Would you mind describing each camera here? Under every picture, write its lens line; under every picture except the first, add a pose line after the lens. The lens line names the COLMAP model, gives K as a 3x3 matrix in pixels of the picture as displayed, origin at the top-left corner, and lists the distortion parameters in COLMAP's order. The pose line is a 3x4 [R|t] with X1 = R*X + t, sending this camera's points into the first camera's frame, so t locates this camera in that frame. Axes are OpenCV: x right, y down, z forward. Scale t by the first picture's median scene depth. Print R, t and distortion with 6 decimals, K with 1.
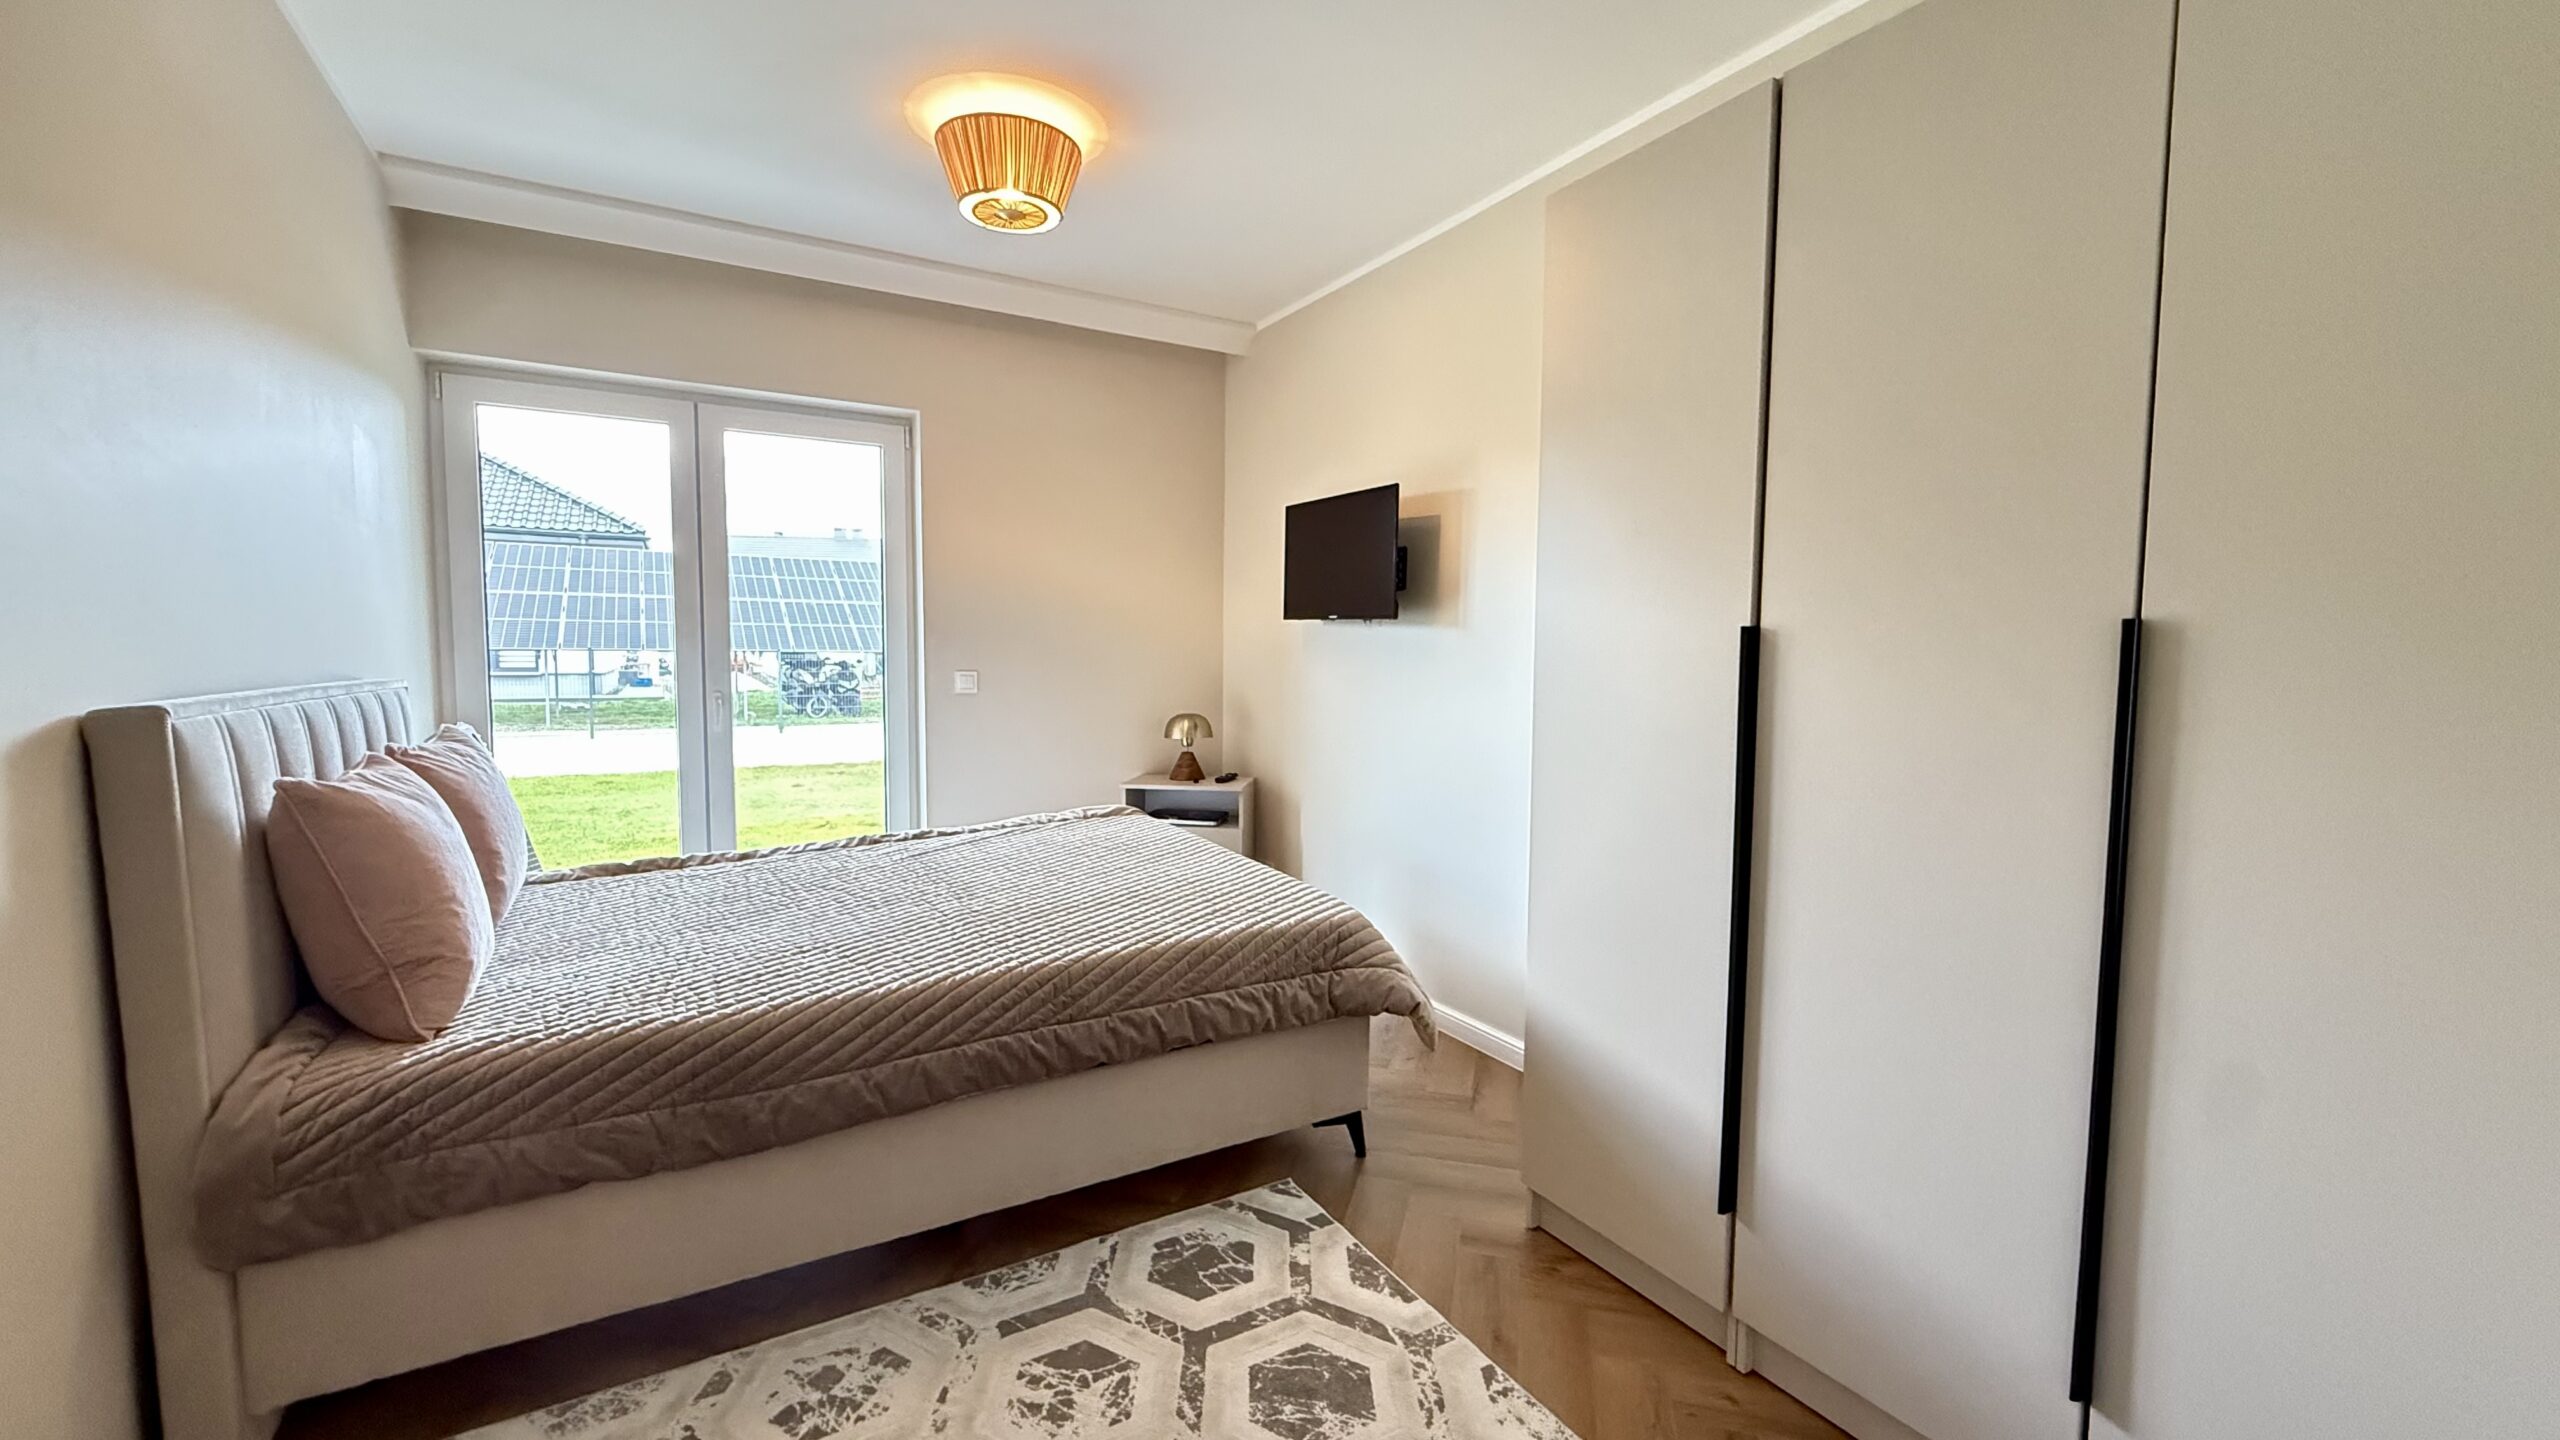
lens RADIAL K [[1020.8, 0, 1280.0], [0, 1020.8, 720.0], [0, 0, 1]] dist [-0.000059, 0.000094]
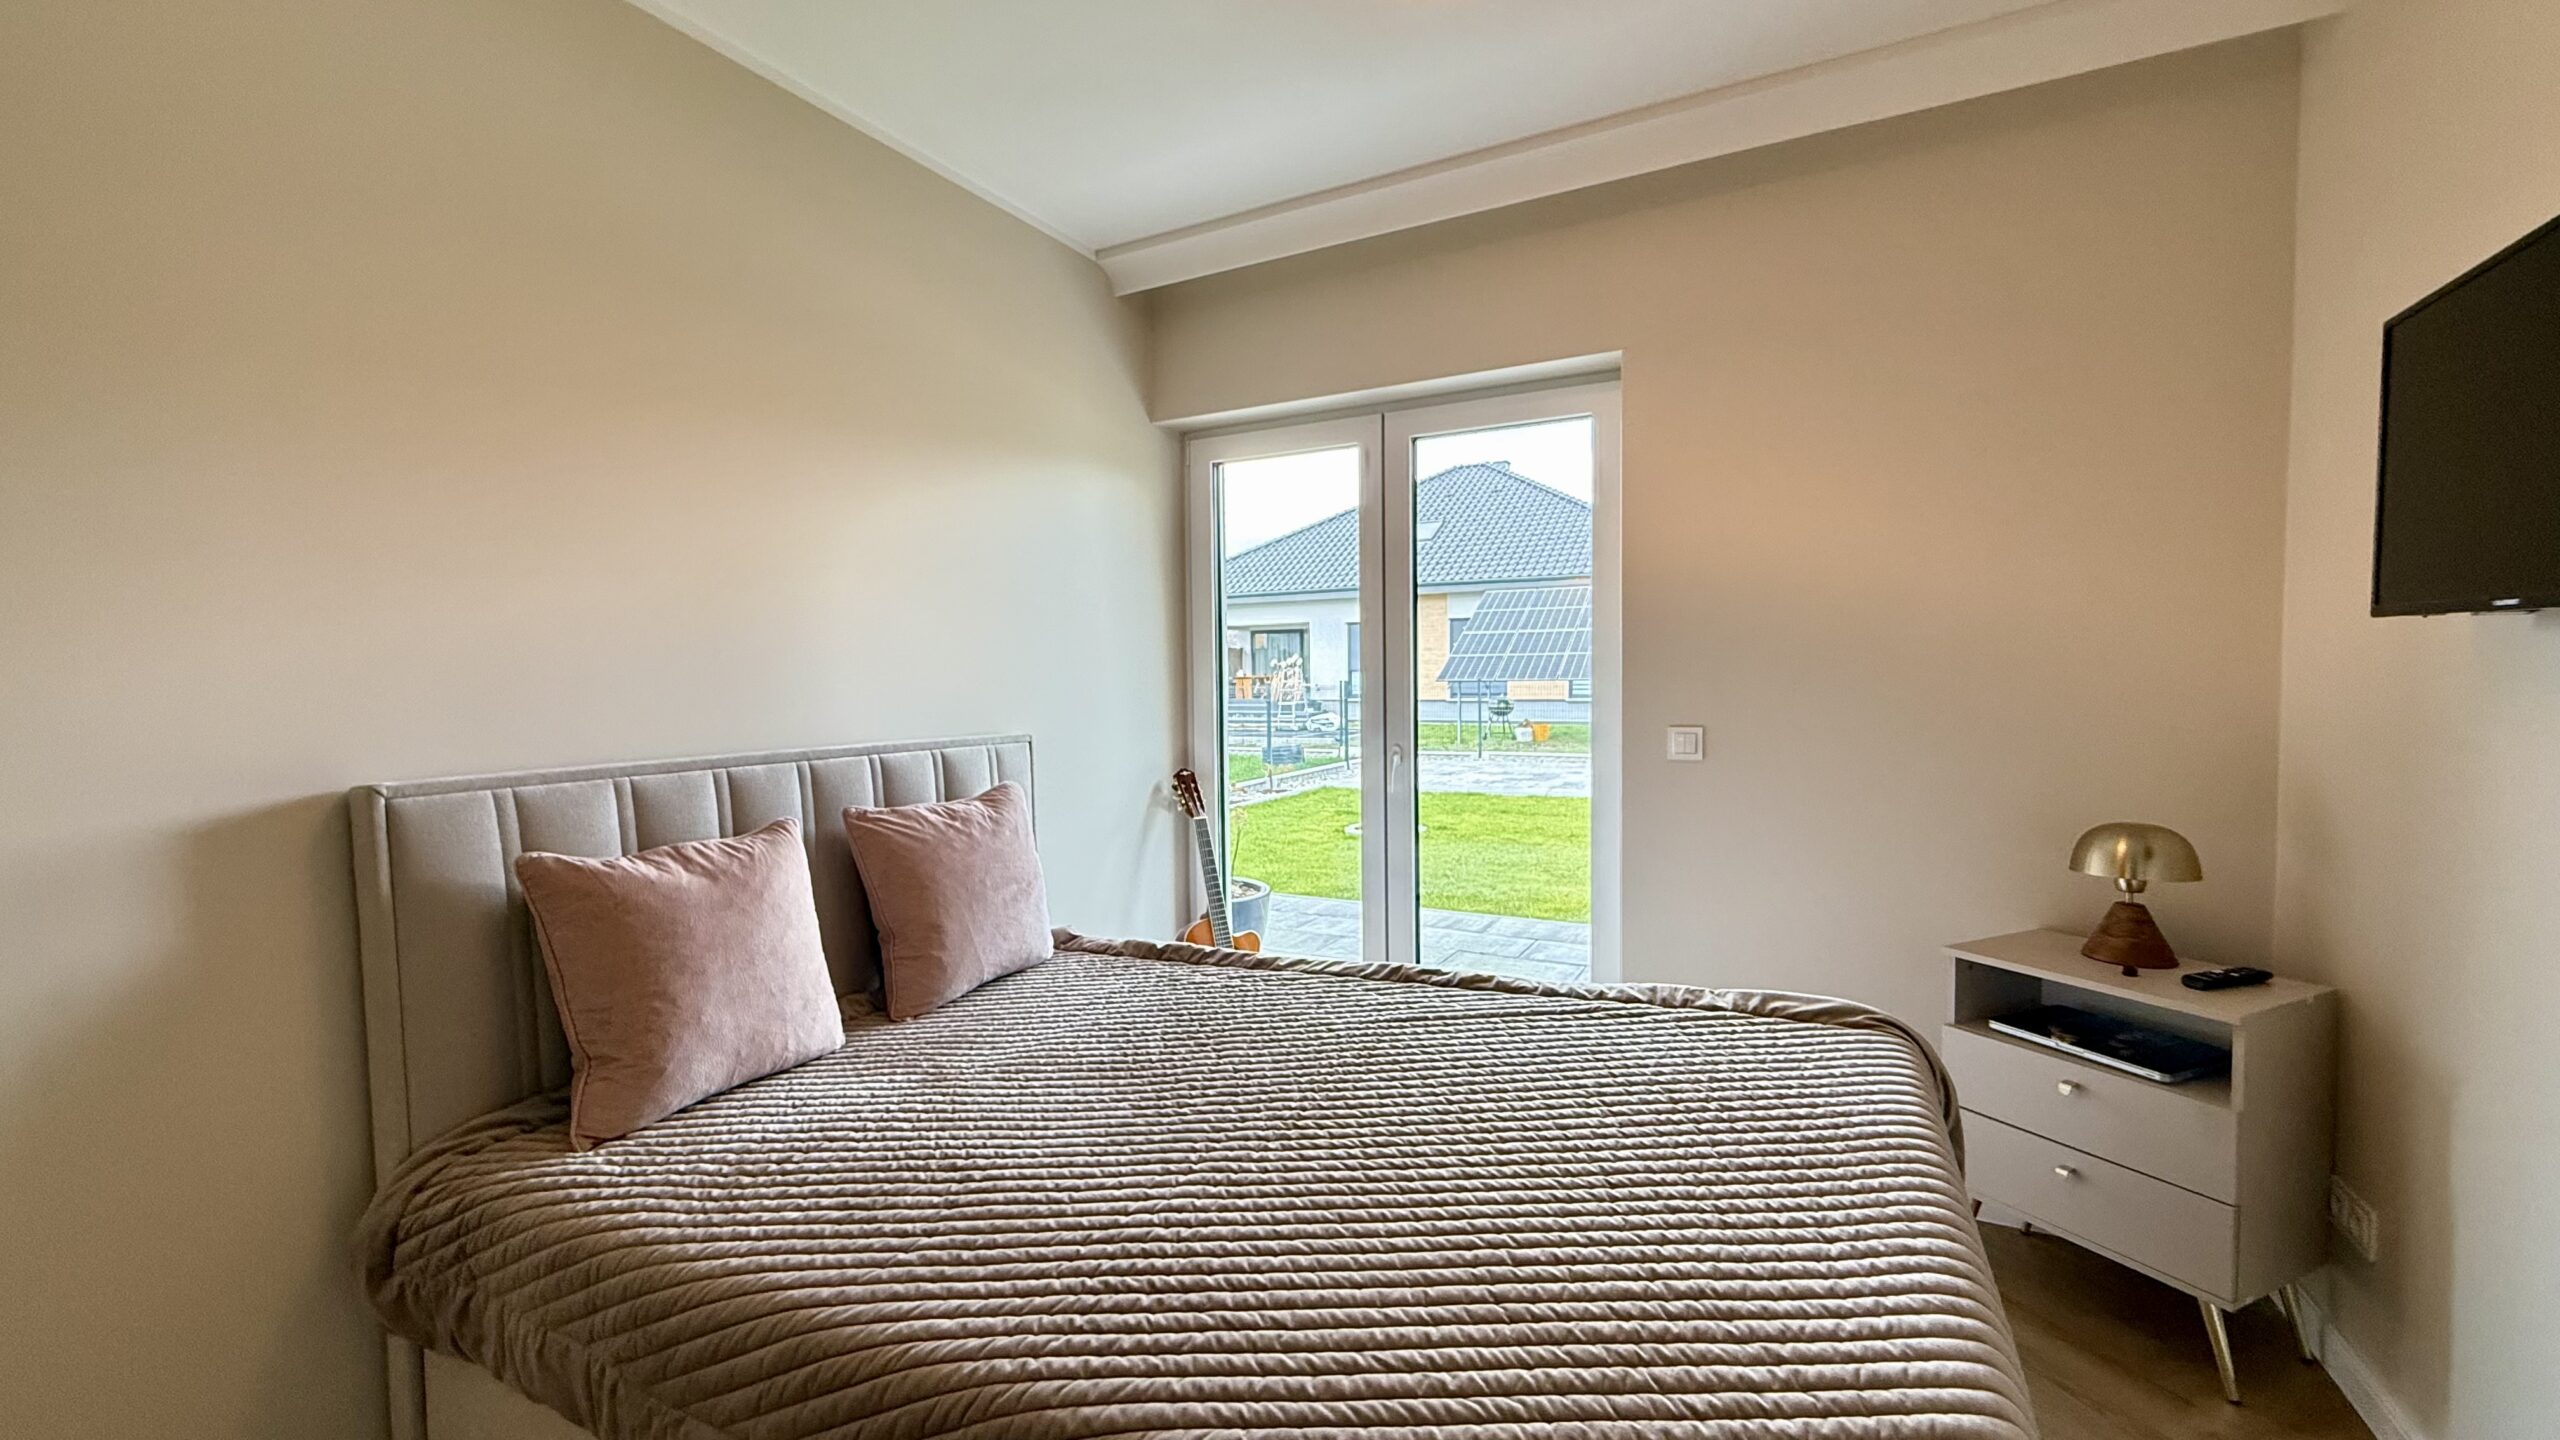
lens RADIAL K [[1020.8, 0, 1280.0], [0, 1020.8, 720.0], [0, 0, 1]] dist [-0.000059, 0.000094]
pose [[0.521740, 0.020335, -0.852862, 0.122913], [-0.038154, 0.999272, 0.000485, -0.045000], [0.852251, 0.032287, 0.522136, 0.455598]]
